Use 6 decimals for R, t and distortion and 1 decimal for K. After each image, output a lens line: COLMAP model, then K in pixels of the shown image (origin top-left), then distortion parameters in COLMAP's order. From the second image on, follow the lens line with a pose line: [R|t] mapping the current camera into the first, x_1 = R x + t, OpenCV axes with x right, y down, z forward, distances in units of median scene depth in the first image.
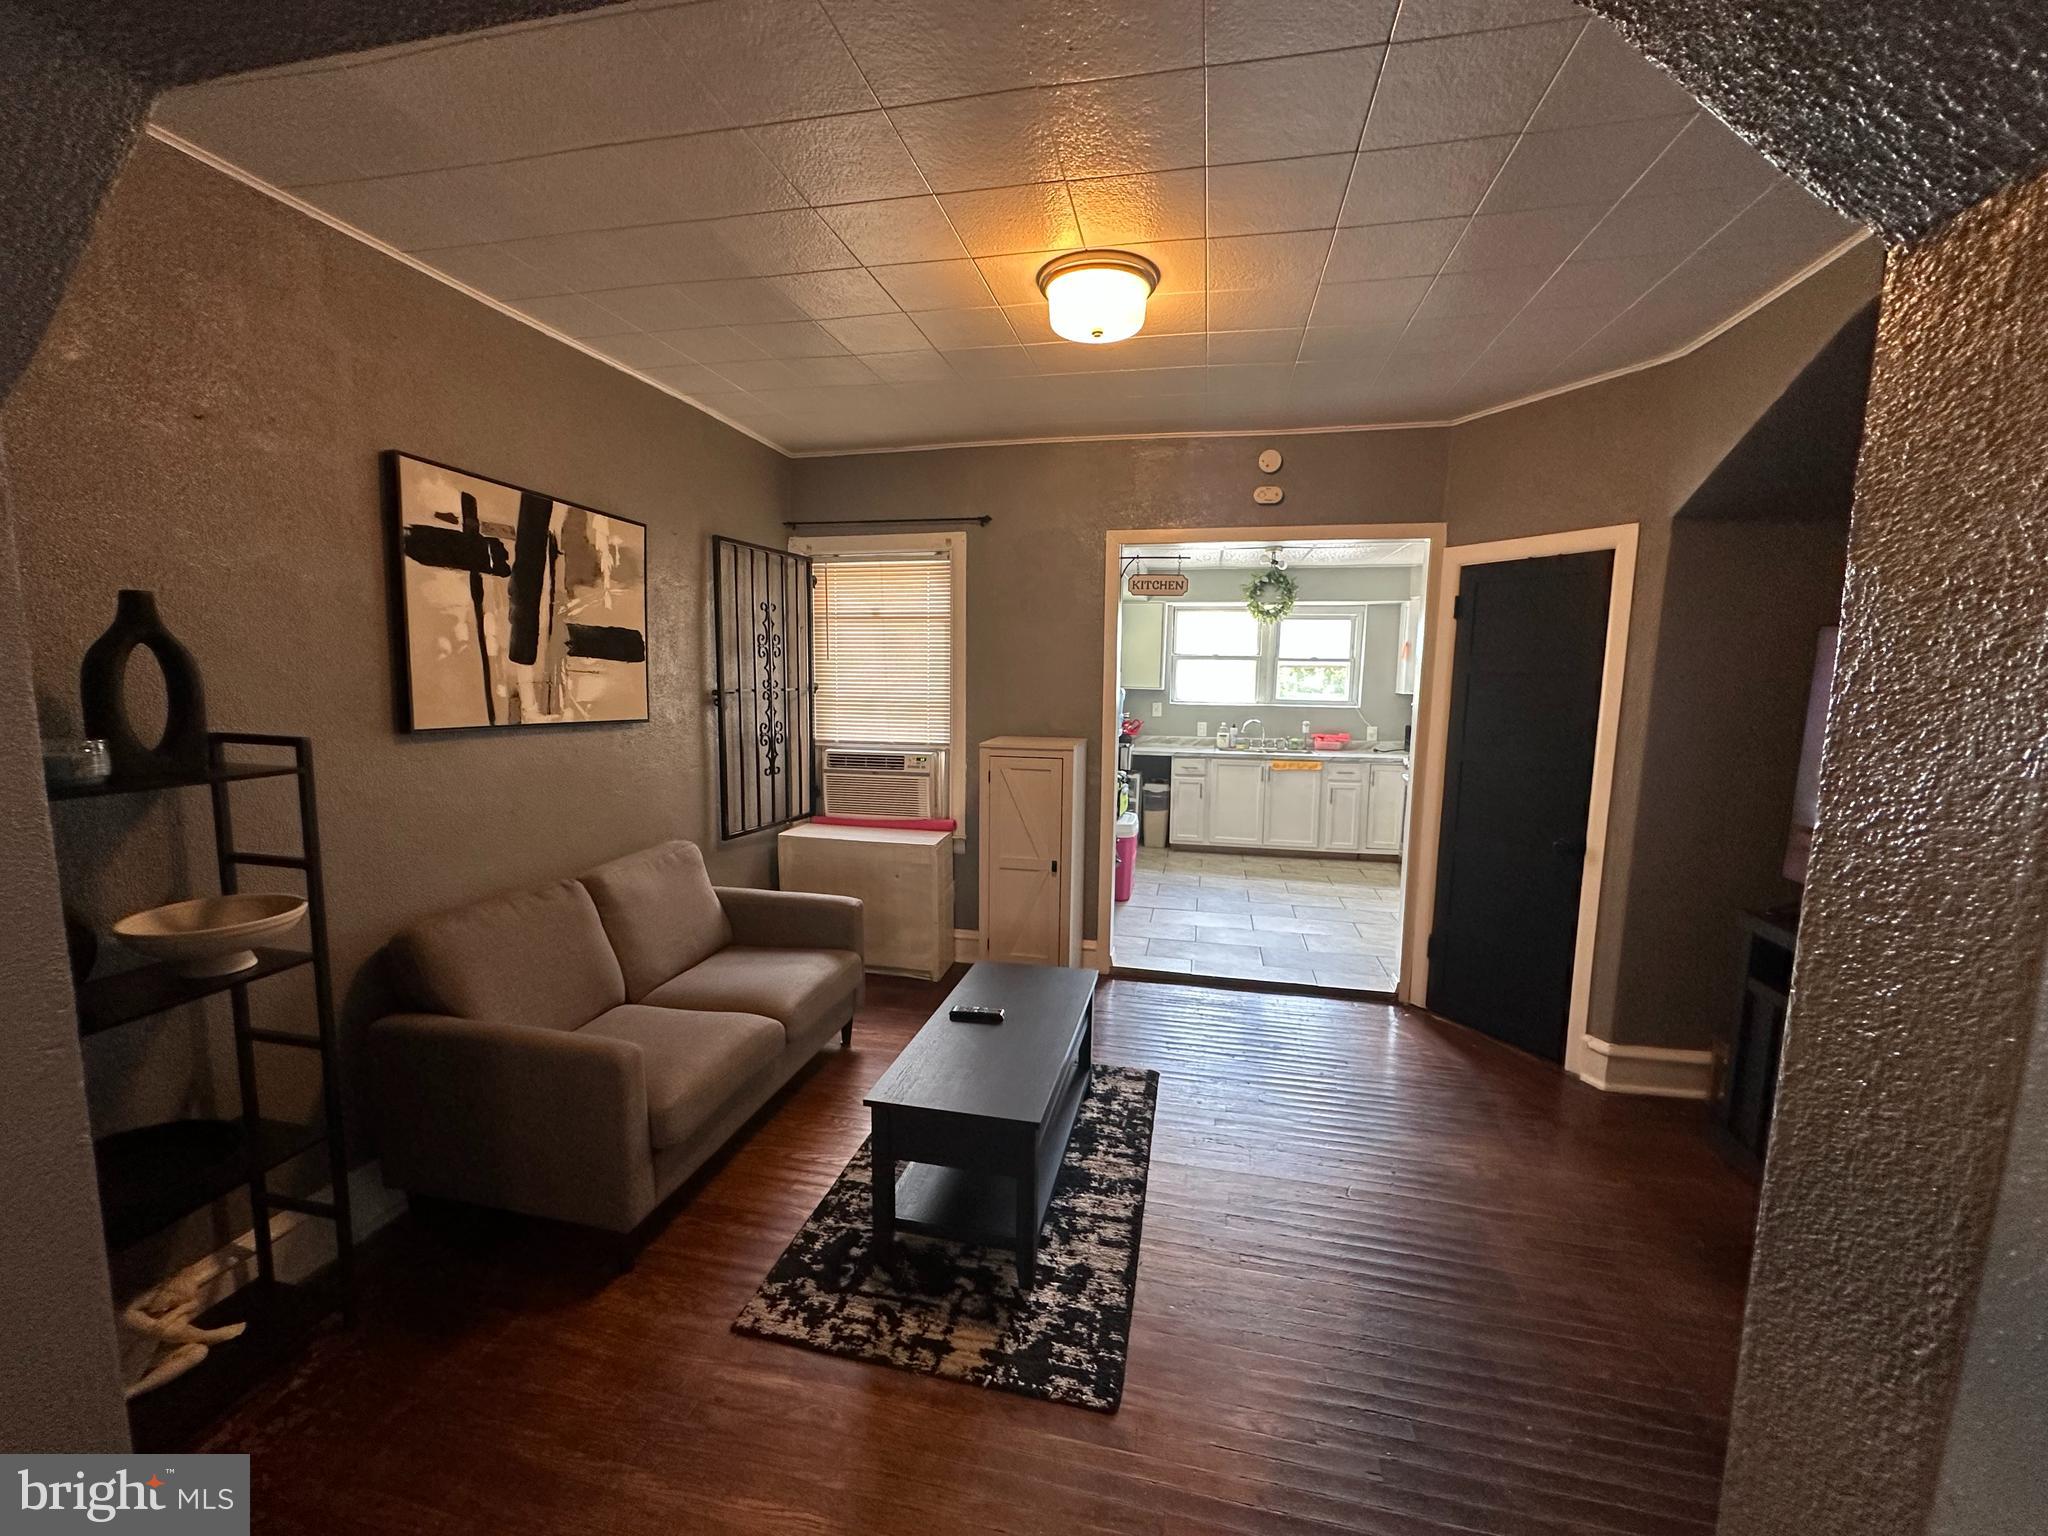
lens RADIAL K [[813.6, 0, 1026.9], [0, 813.6, 767.4], [0, 0, 1]] dist [-0.006931, 0.000417]
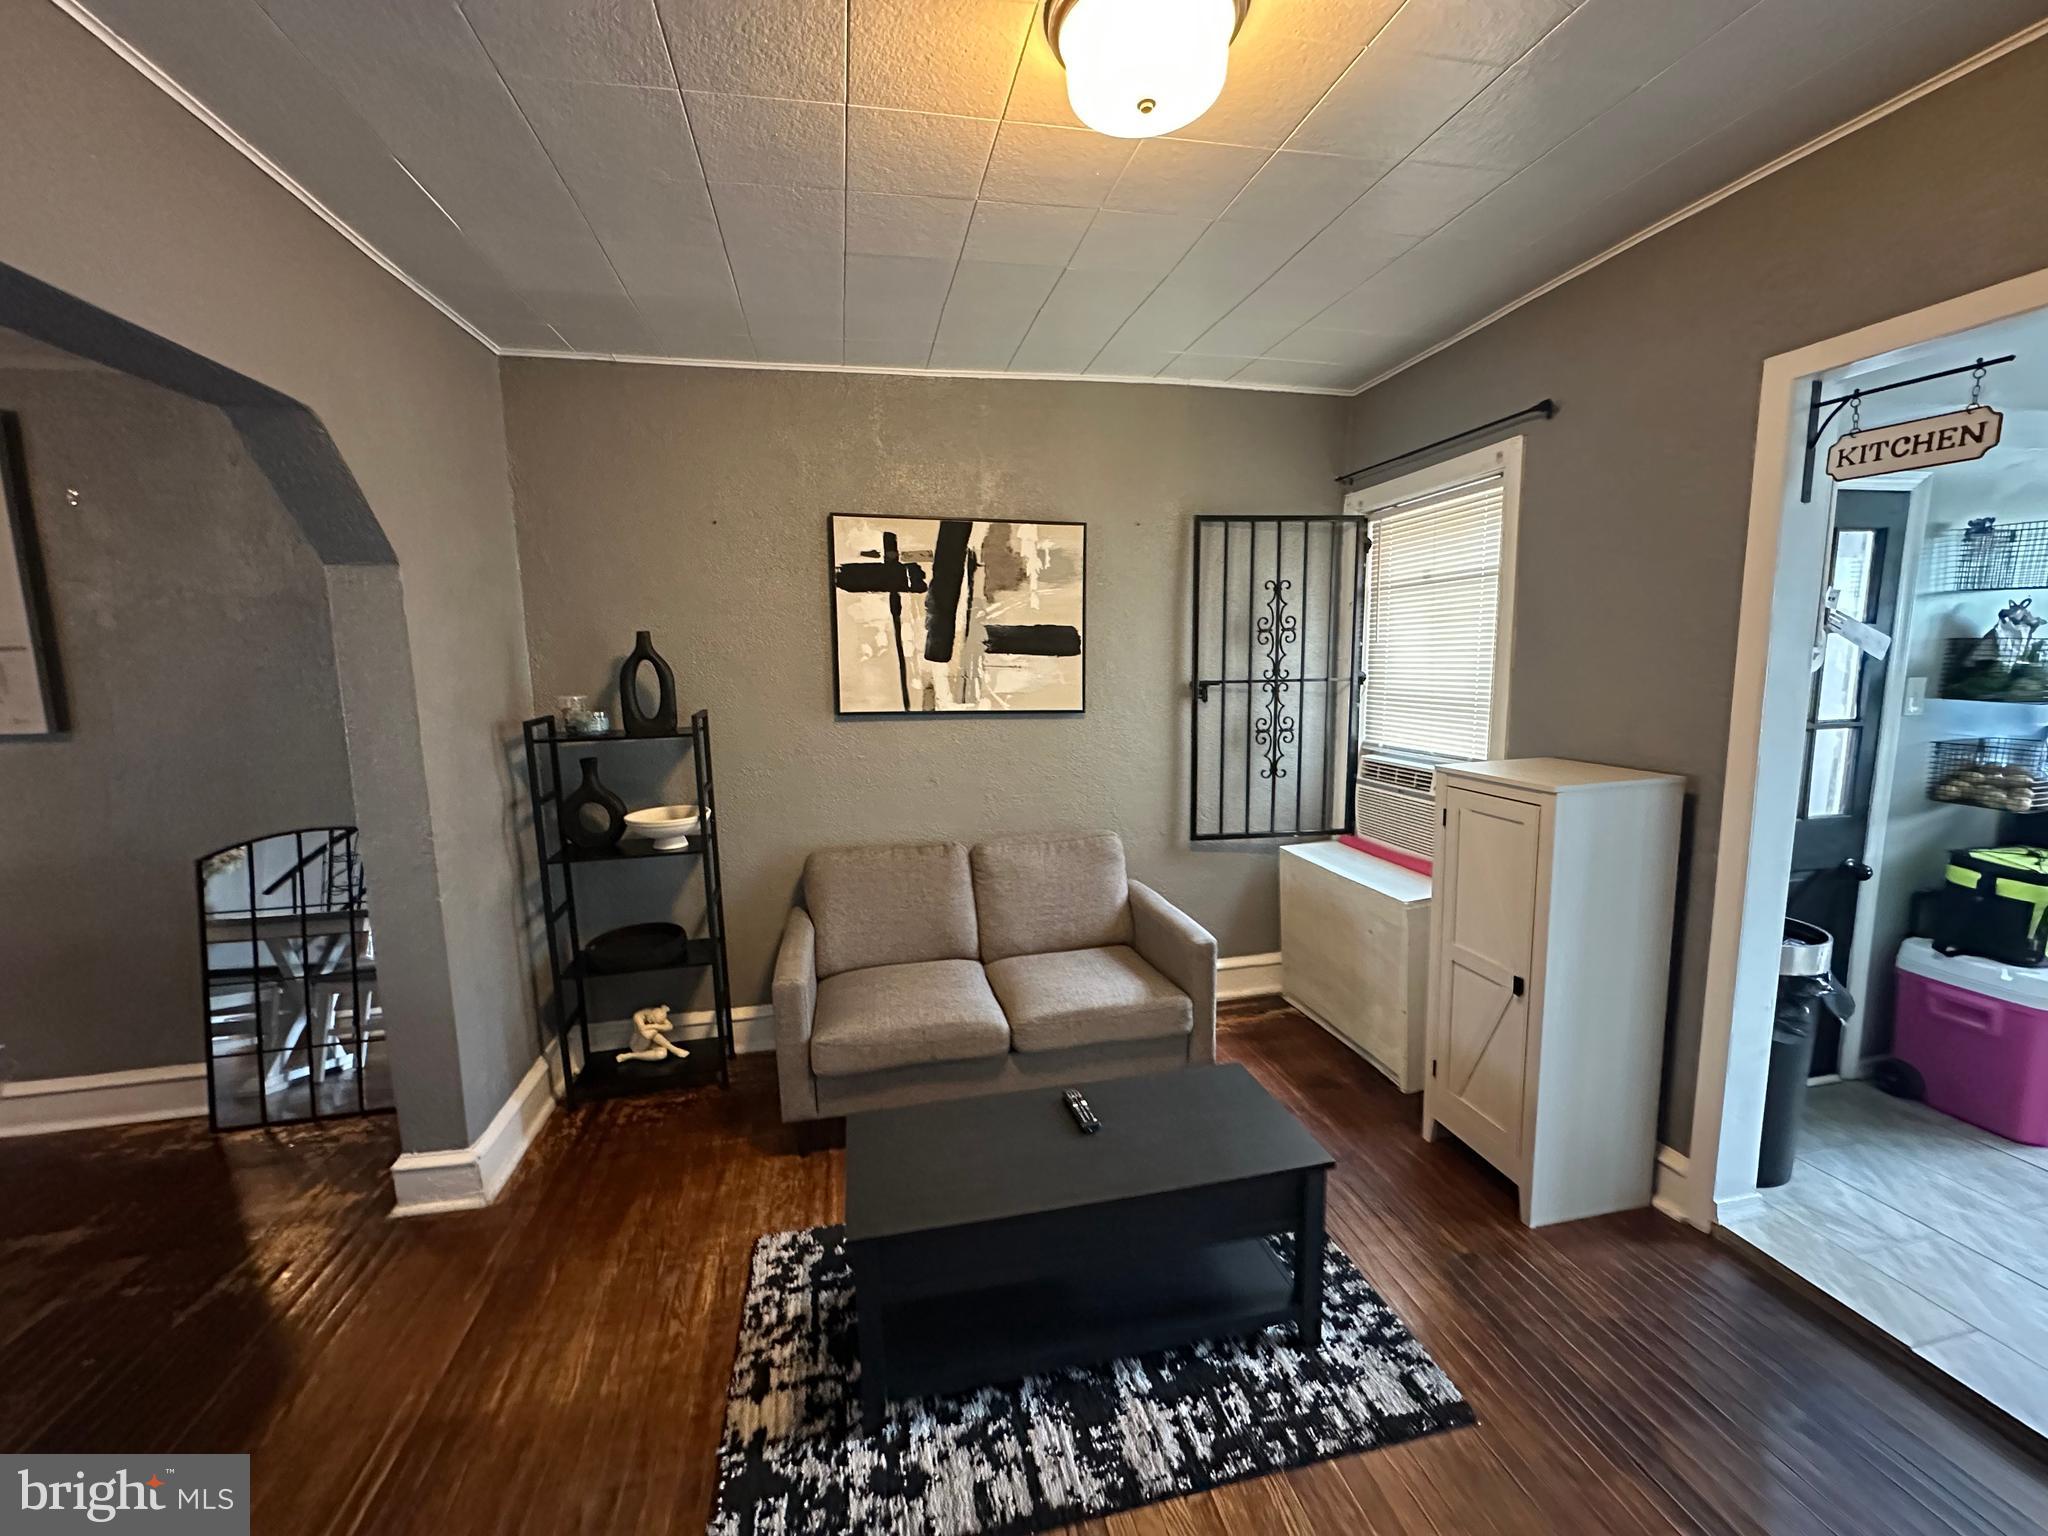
lens RADIAL K [[813.6, 0, 1022.9], [0, 813.6, 770.0], [0, 0, 1]] dist [-0.006931, 0.000417]
pose [[0.418173, 0.104407, -0.902347, 0.535431], [-0.081189, 0.993693, 0.077351, -0.066871], [0.904732, 0.040914, 0.424012, 0.569075]]
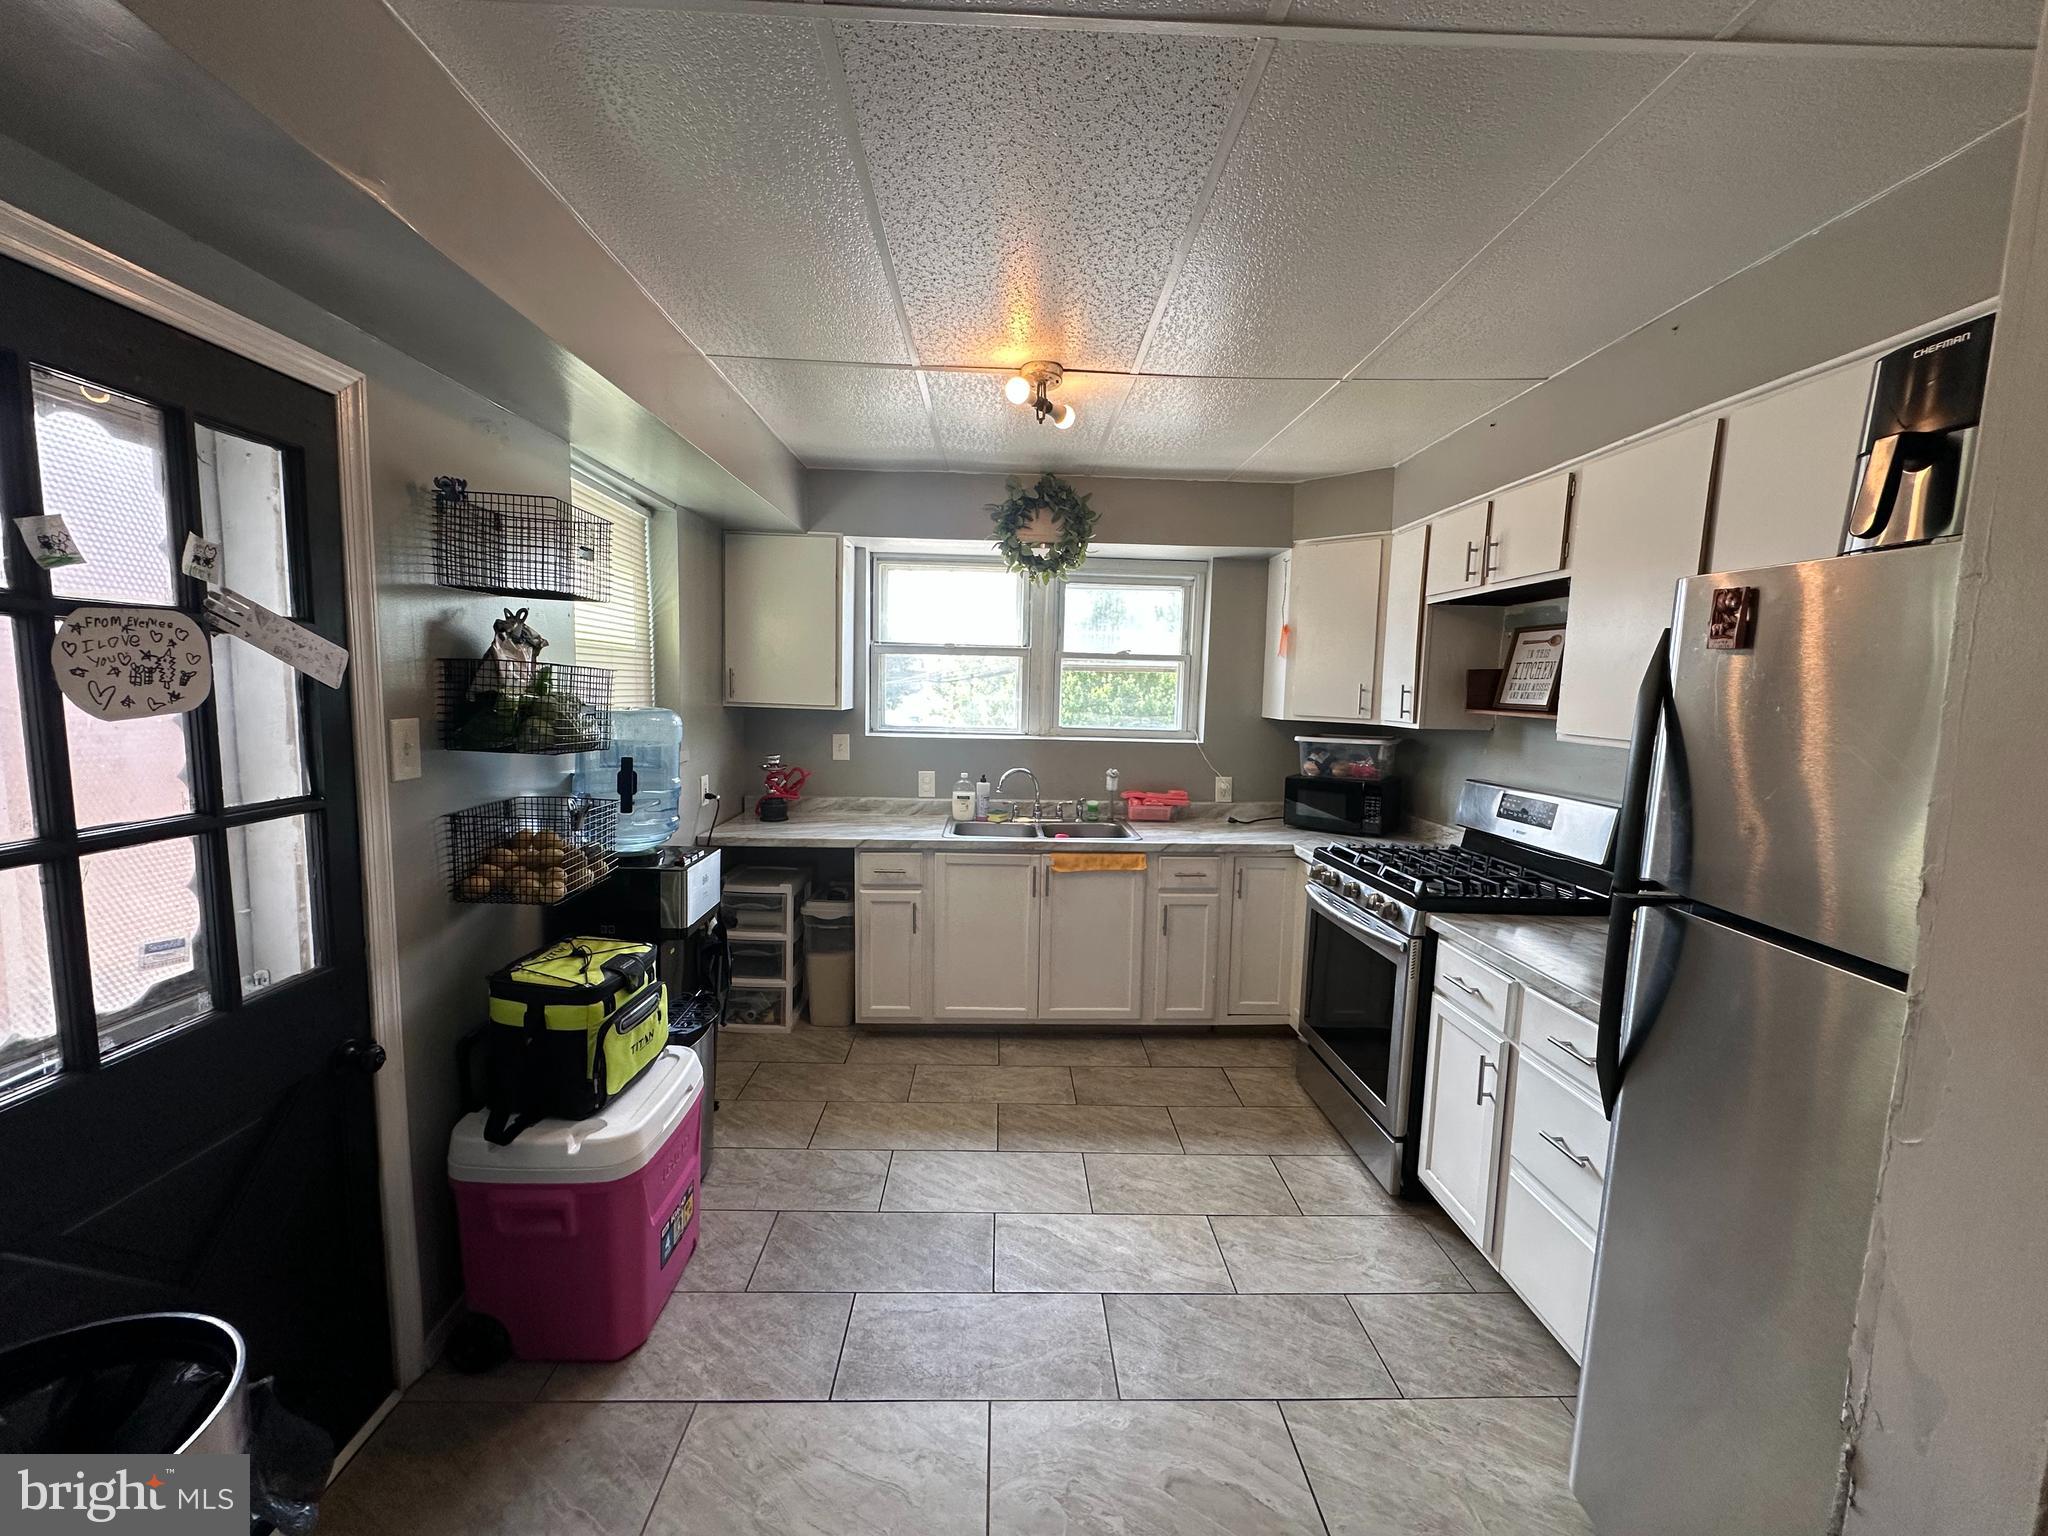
lens RADIAL K [[813.6, 0, 1020.8], [0, 813.6, 772.2], [0, 0, 1]] dist [-0.006931, 0.000417]
pose [[0.970867, -0.017237, 0.238999, 0.398832], [0.018602, 0.999821, -0.003456, -0.139234], [-0.238897, 0.007801, 0.971014, 1.257966]]
